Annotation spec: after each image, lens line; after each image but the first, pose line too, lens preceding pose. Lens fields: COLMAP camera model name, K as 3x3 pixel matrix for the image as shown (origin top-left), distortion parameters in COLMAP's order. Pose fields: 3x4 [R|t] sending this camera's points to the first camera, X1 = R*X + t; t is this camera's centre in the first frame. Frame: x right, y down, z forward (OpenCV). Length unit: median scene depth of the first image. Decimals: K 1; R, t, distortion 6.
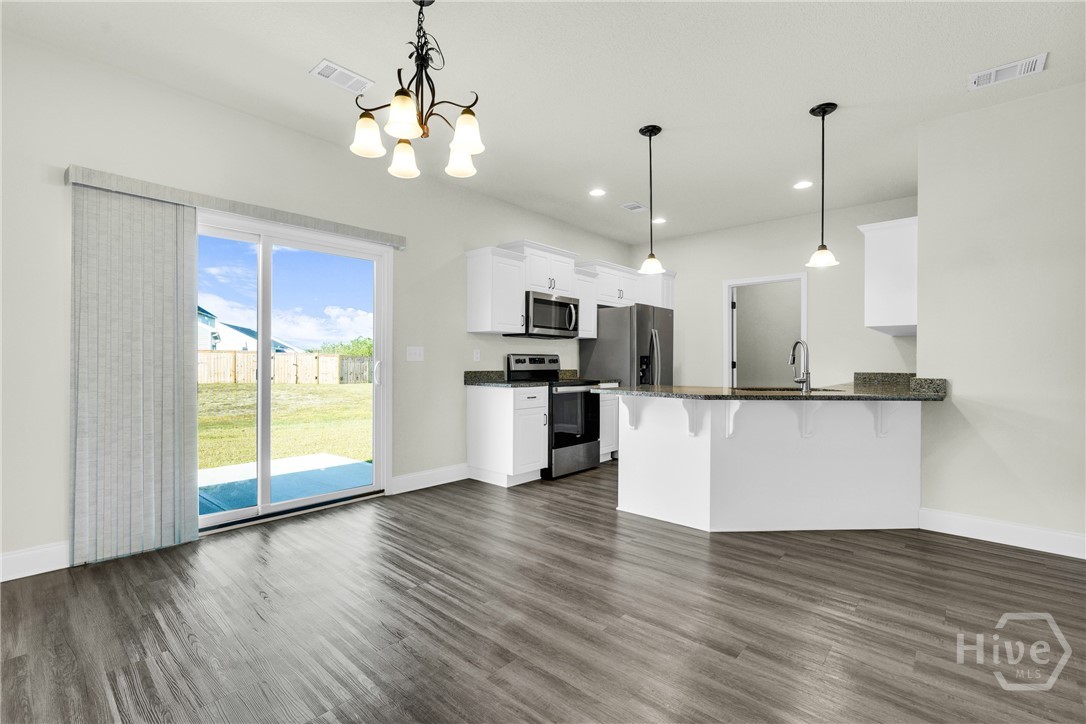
lens RADIAL K [[494.7, 0, 554.8], [0, 494.7, 362.4], [0, 0, 1]] dist [-0.022350, 0.000063]
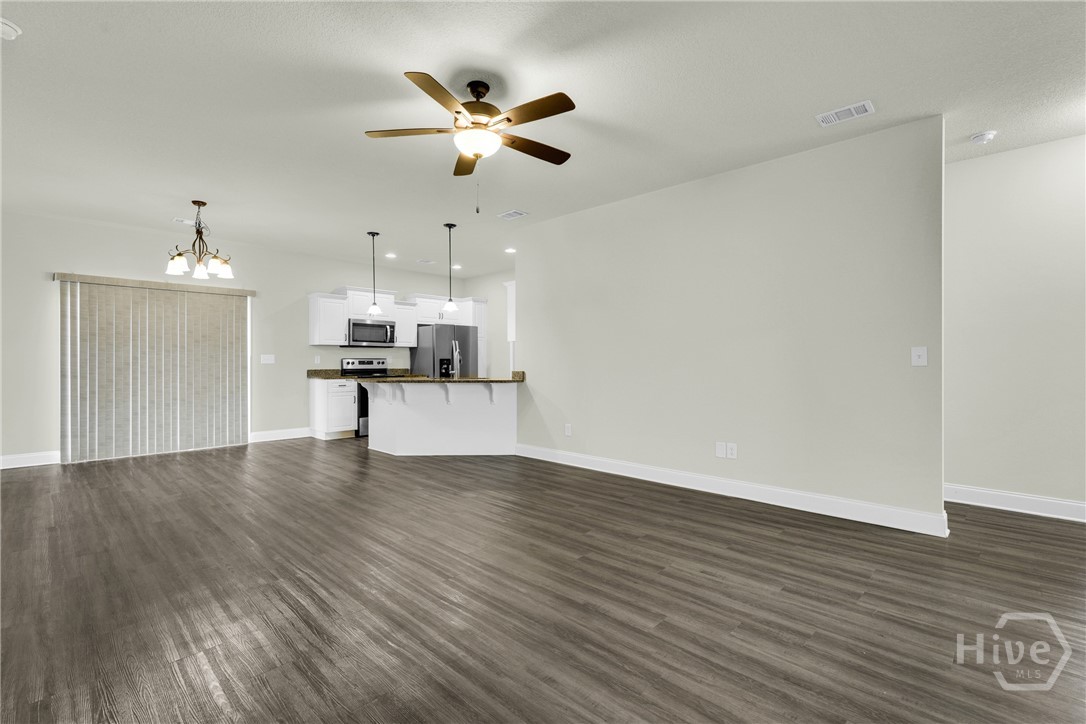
lens RADIAL K [[485.5, 0, 543.0], [0, 485.5, 362.0], [0, 0, 1]] dist [-0.016374, 0.000139]
pose [[0.998294, -0.007759, -0.057876, 0.601824], [0.007525, 0.999963, -0.004267, 0.005045], [0.057907, 0.003825, 0.998315, -0.465614]]
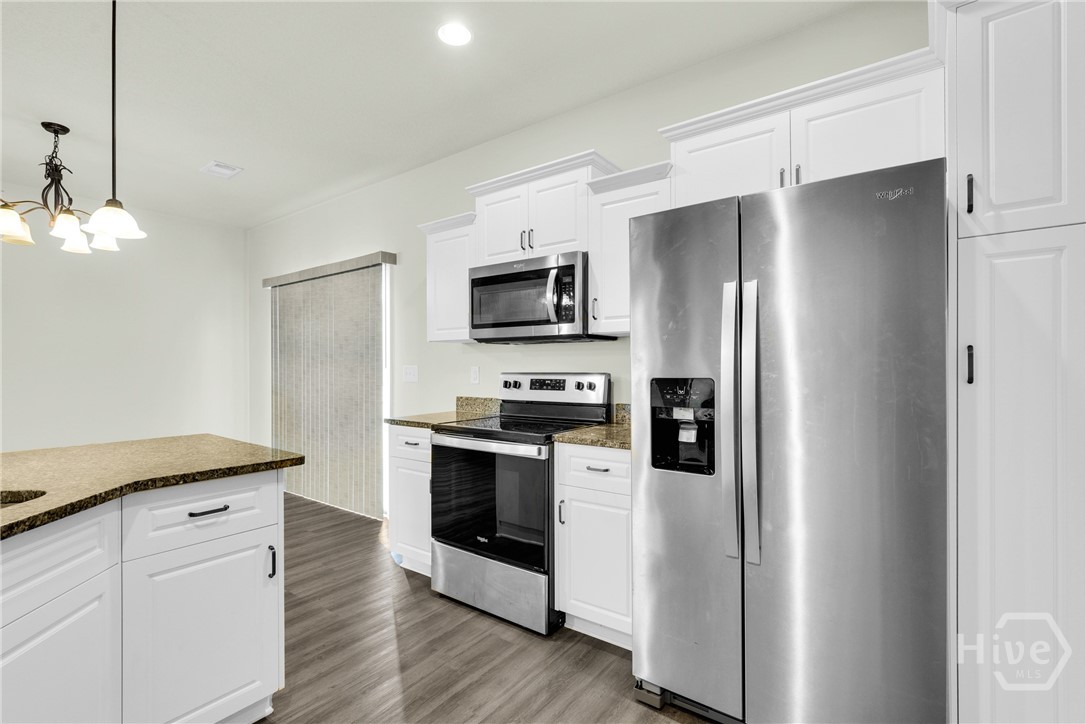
lens RADIAL K [[492.7, 0, 543.8], [0, 492.7, 371.4], [0, 0, 1]] dist [-0.014866, 0.000566]
pose [[0.071259, 0.003665, -0.997451, 0.509948], [0.002206, 0.999990, 0.003832, -0.020046], [0.997455, -0.002473, 0.071251, 0.962935]]
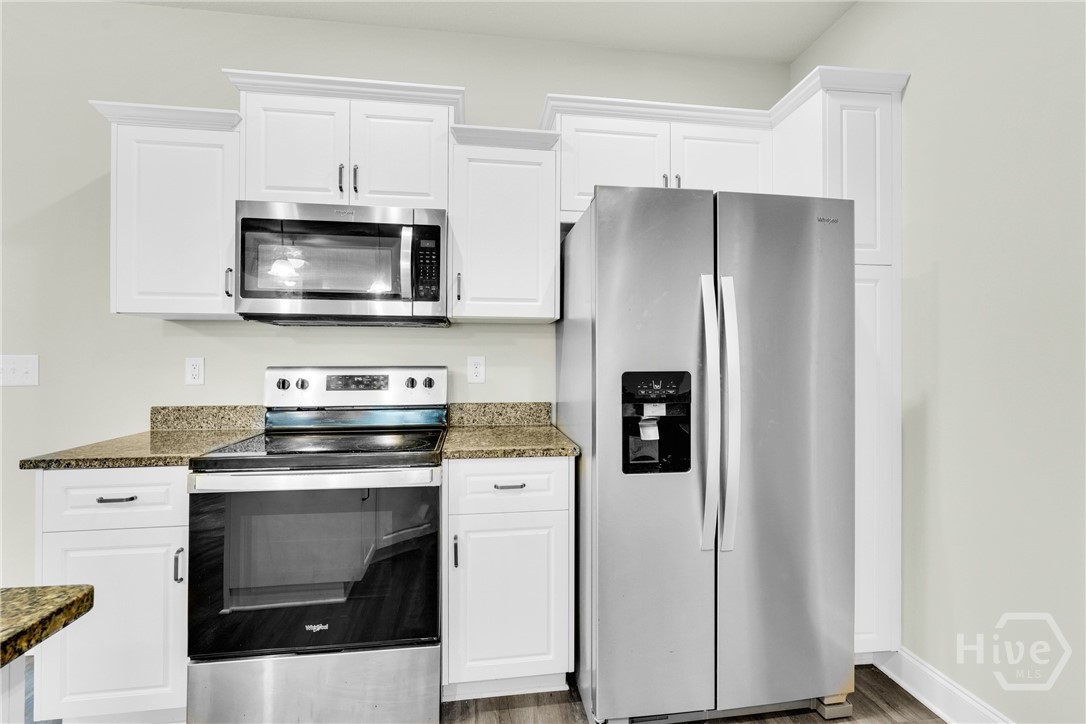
lens RADIAL K [[485.5, 0, 543.0], [0, 485.5, 362.0], [0, 0, 1]] dist [-0.016374, 0.000139]
pose [[0.748520, -0.000407, -0.663112, 0.339006], [0.000877, 1.000000, 0.000376, -0.020171], [0.663111, -0.000863, 0.748521, 0.811203]]
